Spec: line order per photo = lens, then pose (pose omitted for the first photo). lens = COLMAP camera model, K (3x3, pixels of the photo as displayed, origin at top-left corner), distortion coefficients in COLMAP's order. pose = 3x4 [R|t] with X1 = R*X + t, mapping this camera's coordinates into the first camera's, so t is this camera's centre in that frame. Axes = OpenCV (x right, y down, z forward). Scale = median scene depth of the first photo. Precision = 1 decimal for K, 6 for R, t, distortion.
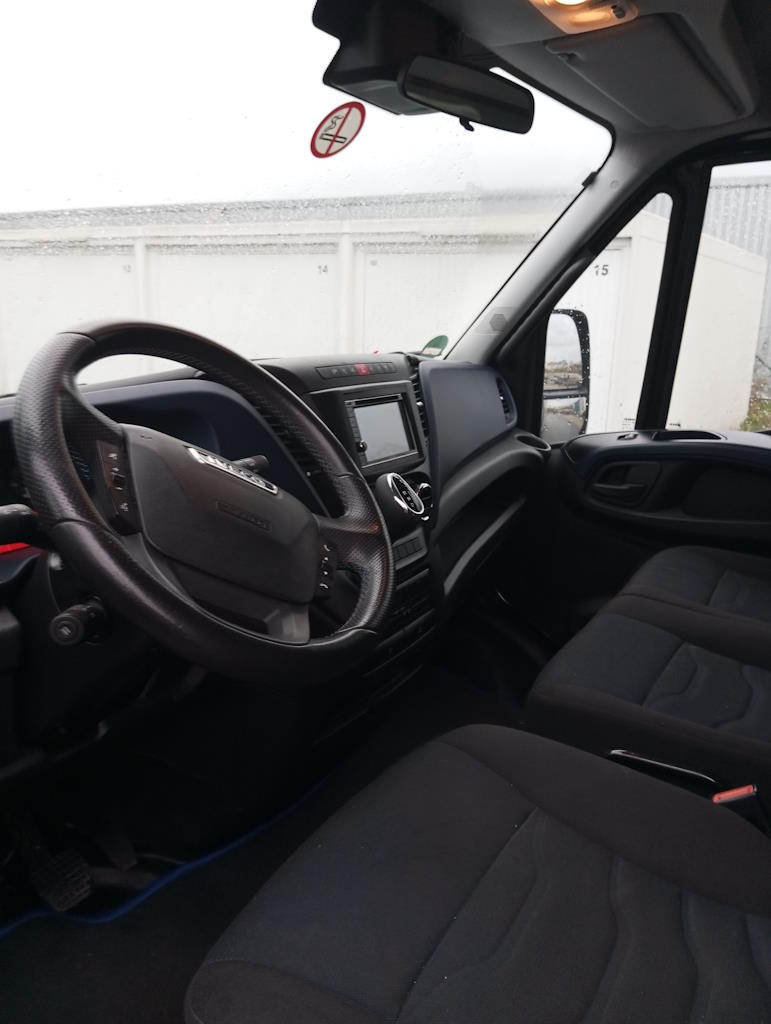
lens RADIAL K [[733.2, 0, 385.6], [0, 733.2, 510.5], [0, 0, 1]] dist [0.006271, 0.000461]
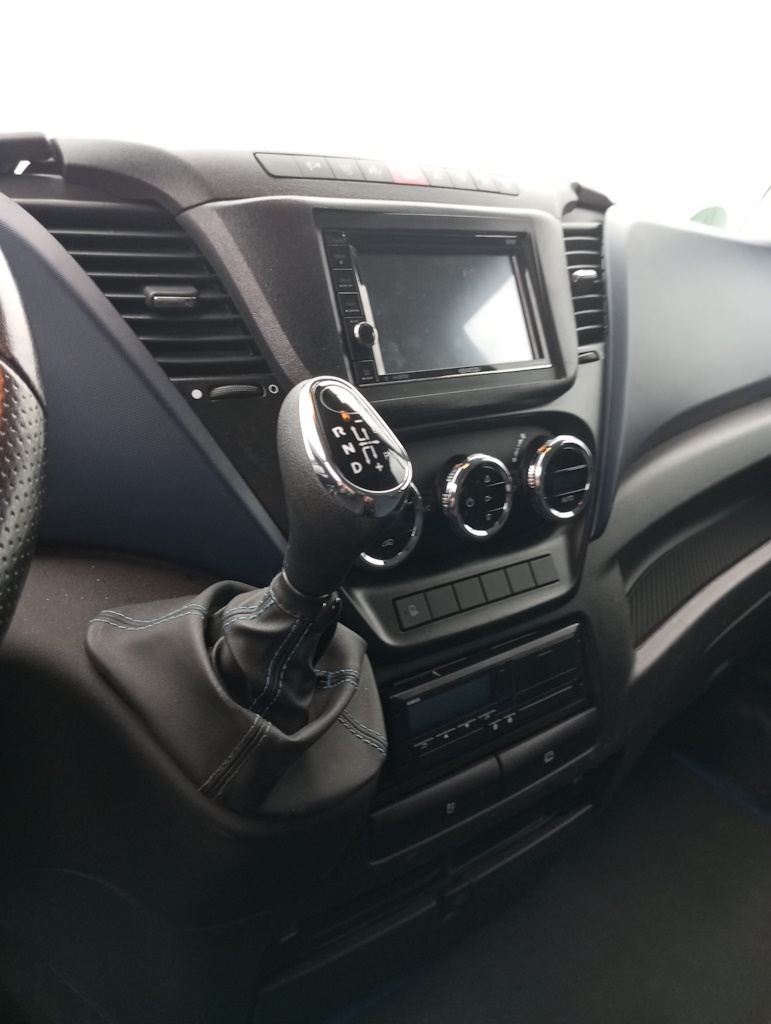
lens RADIAL K [[733.2, 0, 385.0], [0, 733.2, 515.5], [0, 0, 1]] dist [0.006271, 0.000461]
pose [[0.907831, 0.043070, -0.417118, 0.140823], [-0.034062, 0.998998, 0.029020, 0.002430], [0.417950, -0.012138, 0.908389, 0.551027]]
